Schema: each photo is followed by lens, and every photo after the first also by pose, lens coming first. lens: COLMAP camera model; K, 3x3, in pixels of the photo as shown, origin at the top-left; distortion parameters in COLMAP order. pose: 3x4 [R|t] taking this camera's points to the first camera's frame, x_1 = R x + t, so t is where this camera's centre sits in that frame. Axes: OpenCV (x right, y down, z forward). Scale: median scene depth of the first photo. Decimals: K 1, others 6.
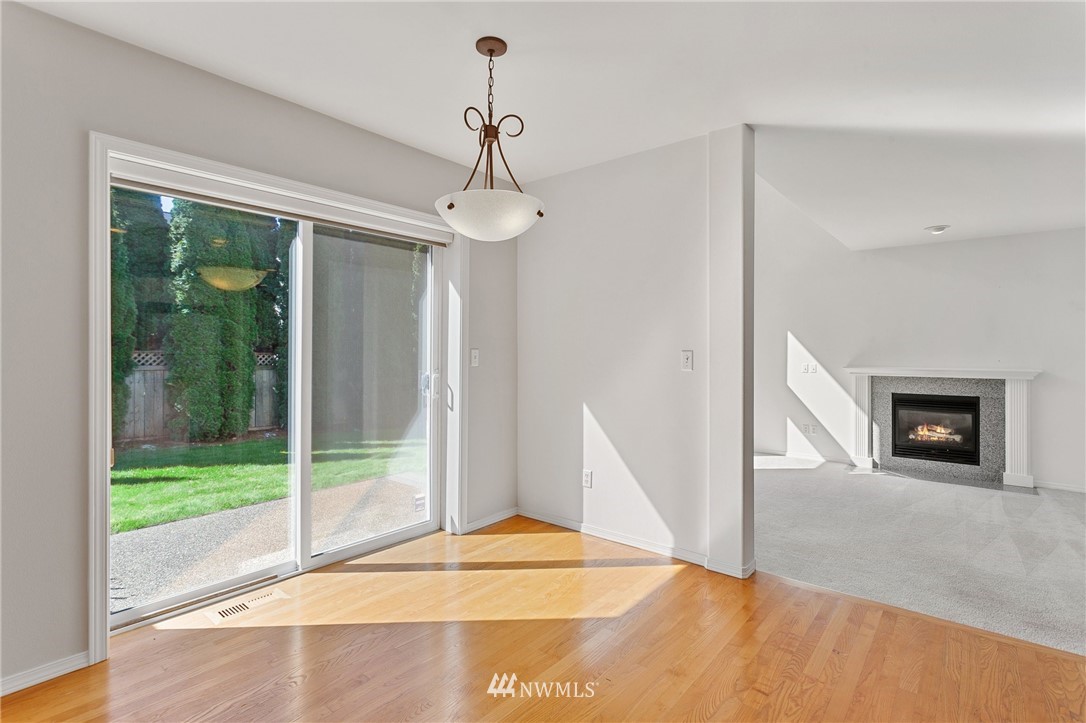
lens RADIAL K [[520.2, 0, 545.1], [0, 520.2, 351.9], [0, 0, 1]] dist [0.004041, 0.000552]
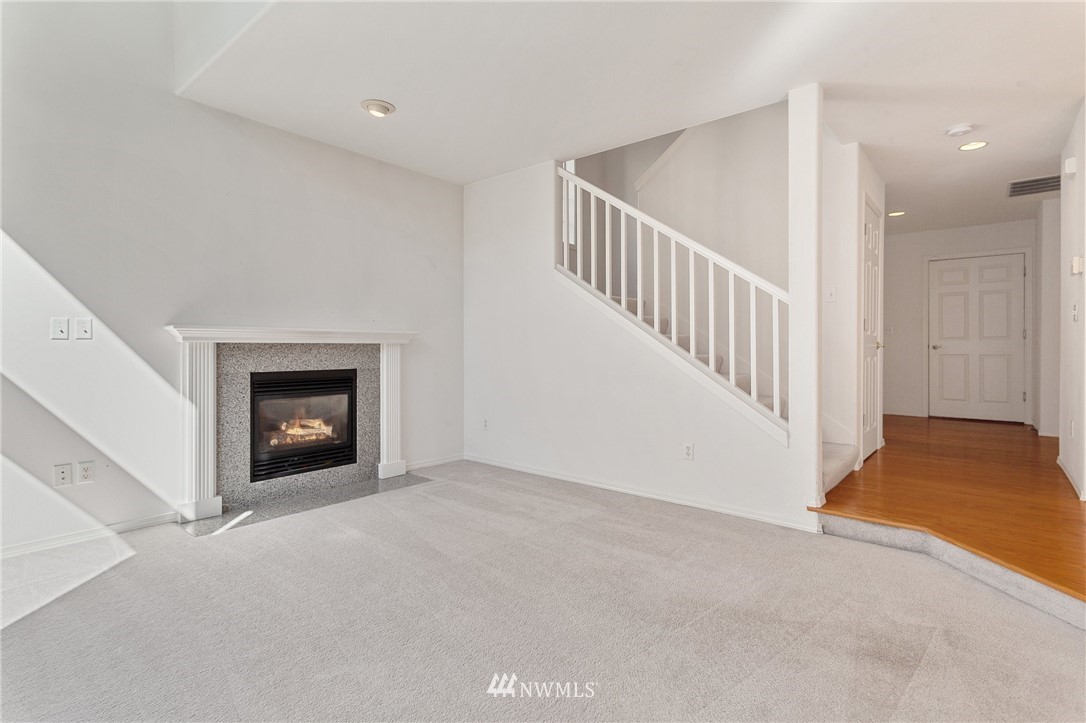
lens RADIAL K [[520.2, 0, 546.2], [0, 520.2, 350.0], [0, 0, 1]] dist [0.004041, 0.000552]
pose [[0.002015, -0.006620, 0.999976, 0.097896], [-0.003423, 0.999972, 0.006627, 0.051698], [-0.999992, -0.003437, 0.001992, 0.706650]]
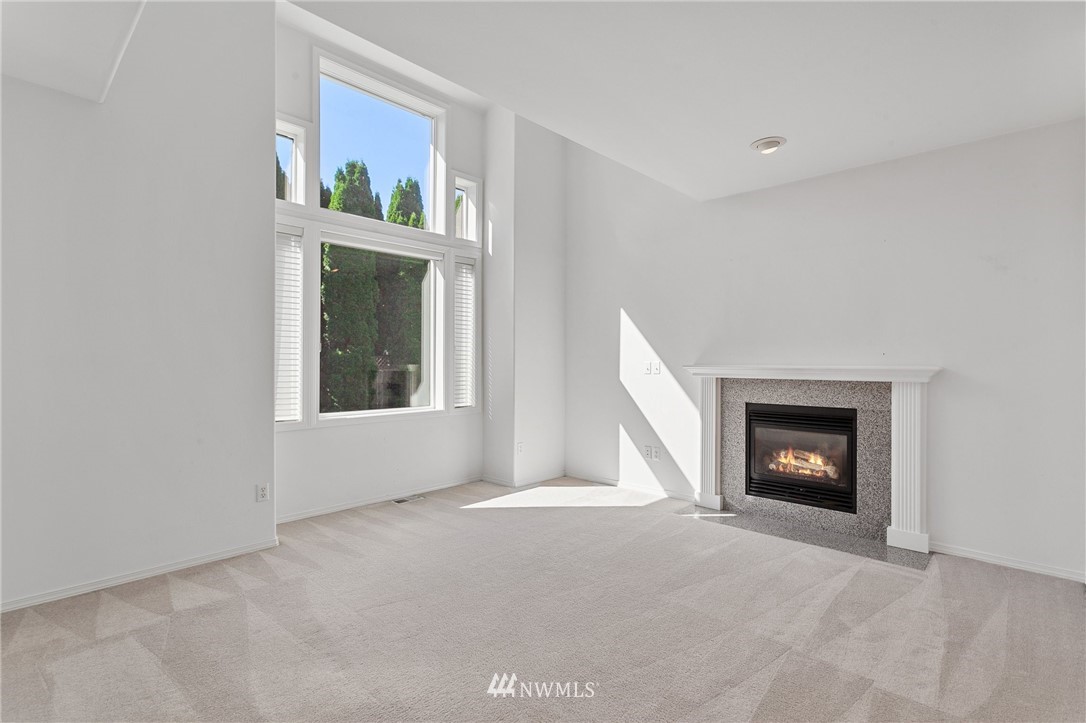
lens RADIAL K [[520.2, 0, 545.9], [0, 520.2, 359.6], [0, 0, 1]] dist [0.004041, 0.000552]
pose [[0.998214, 0.000980, -0.059727, 0.464357], [-0.000884, 0.999998, 0.001635, 0.022219], [0.059729, -0.001579, 0.998213, 0.310806]]
